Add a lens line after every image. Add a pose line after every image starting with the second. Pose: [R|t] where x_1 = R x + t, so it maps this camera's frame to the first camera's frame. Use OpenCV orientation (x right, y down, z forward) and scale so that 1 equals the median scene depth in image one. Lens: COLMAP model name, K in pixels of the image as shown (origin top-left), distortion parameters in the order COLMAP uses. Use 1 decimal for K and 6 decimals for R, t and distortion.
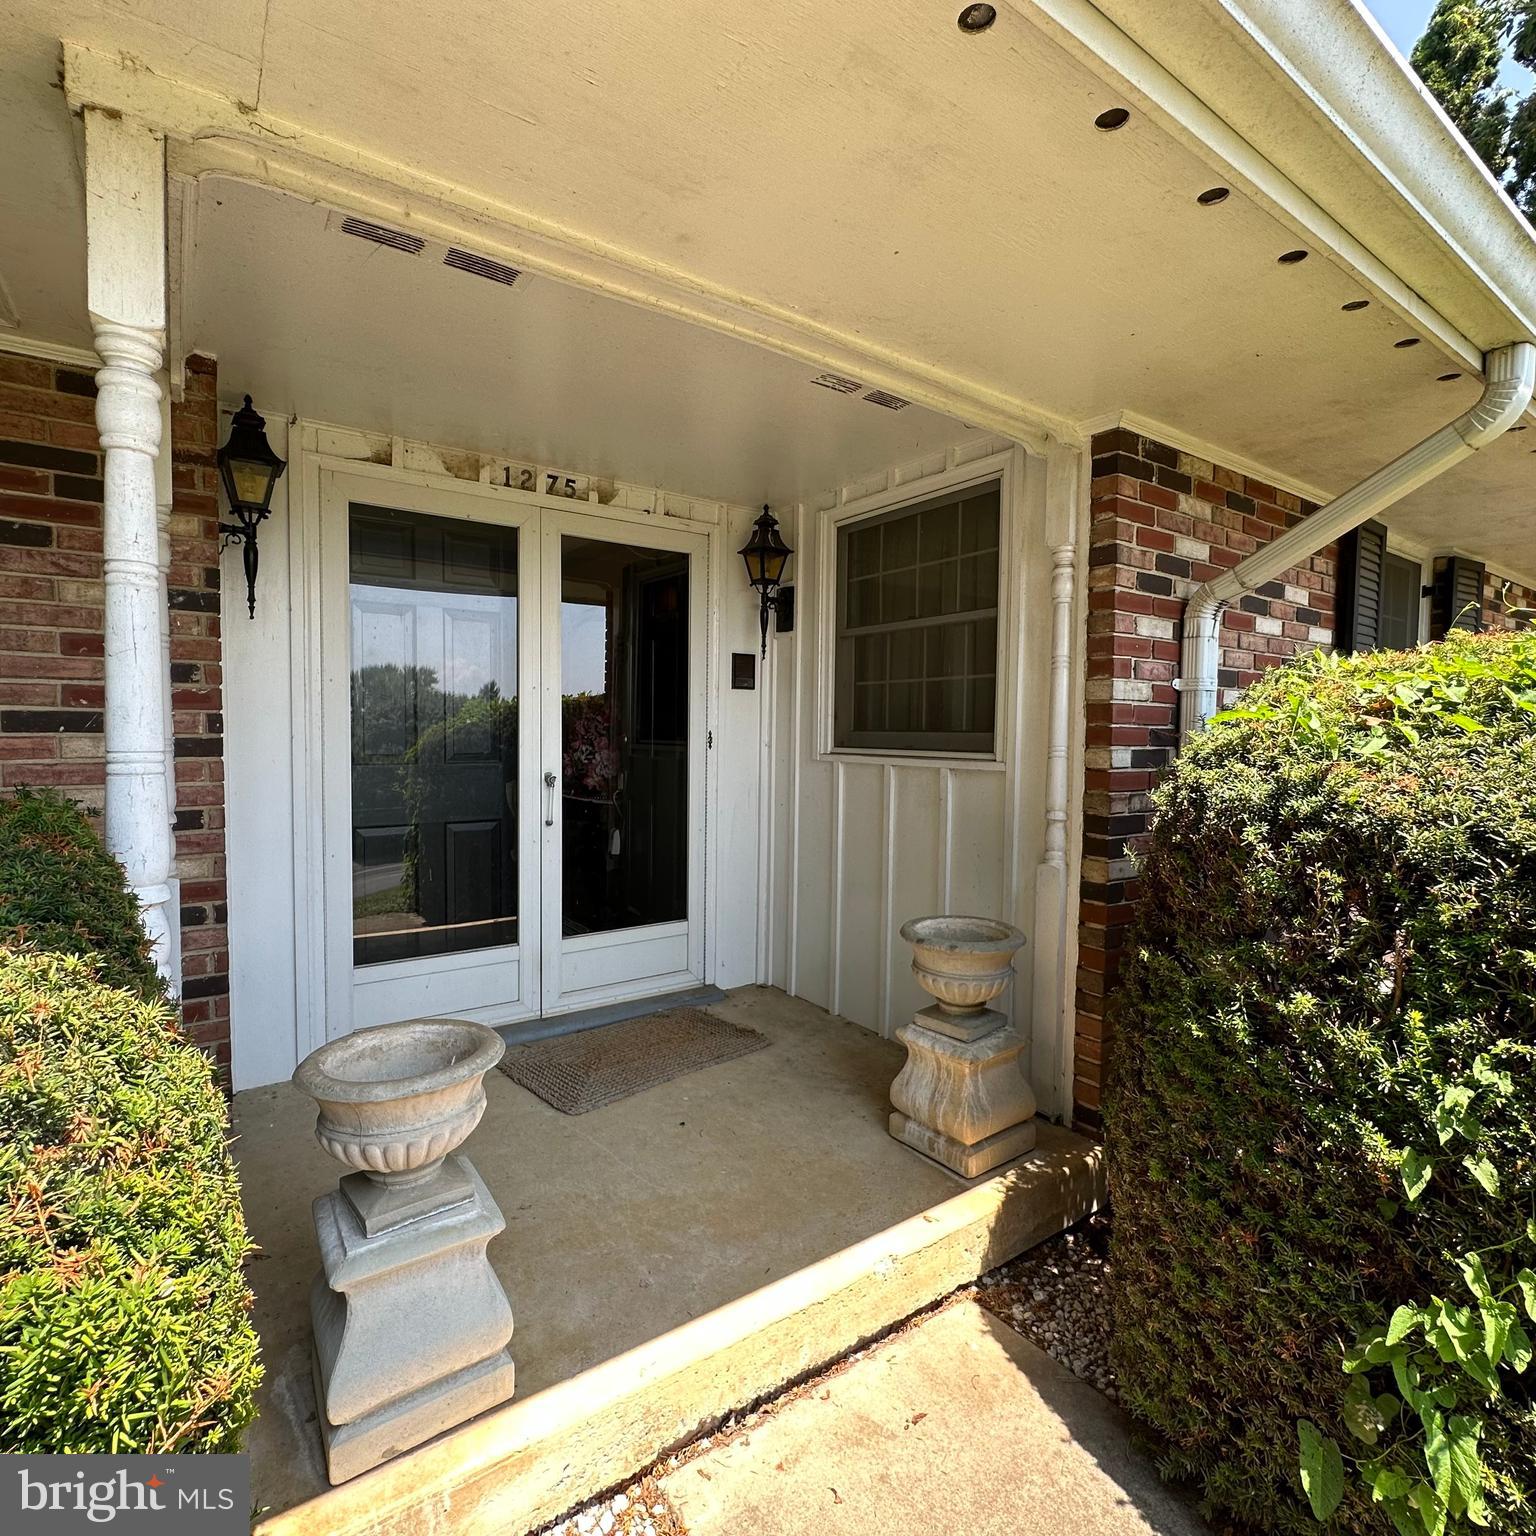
lens RADIAL K [[819.2, 0, 769.1], [0, 819.2, 764.4], [0, 0, 1]] dist [-0.005860, 0.001125]
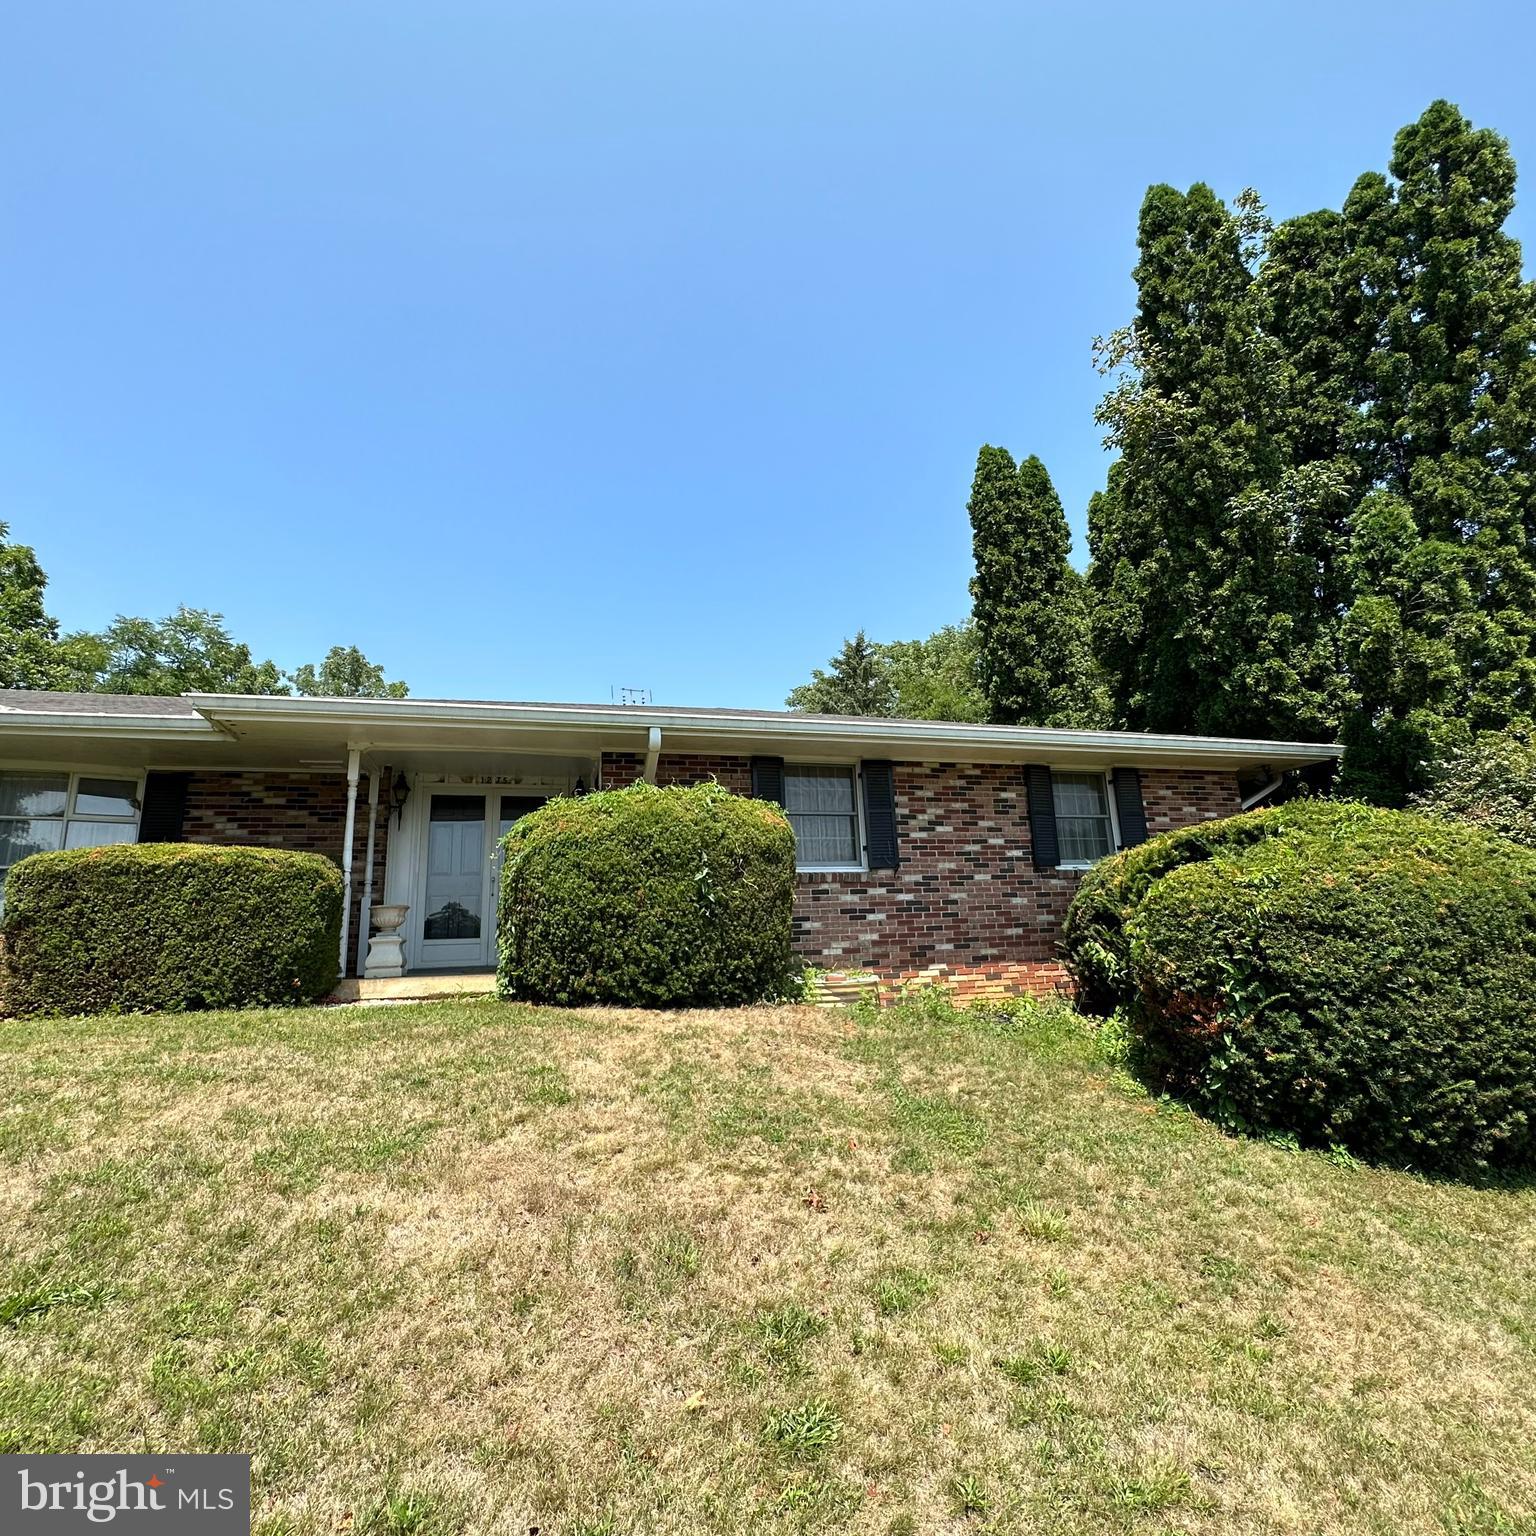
lens RADIAL K [[819.2, 0, 761.7], [0, 819.2, 764.5], [0, 0, 1]] dist [-0.005860, 0.001125]
pose [[0.944014, -0.118967, -0.307709, 1.975782], [0.033238, 0.962268, -0.270064, 0.555405], [0.328227, 0.244716, 0.912349, -1.792651]]
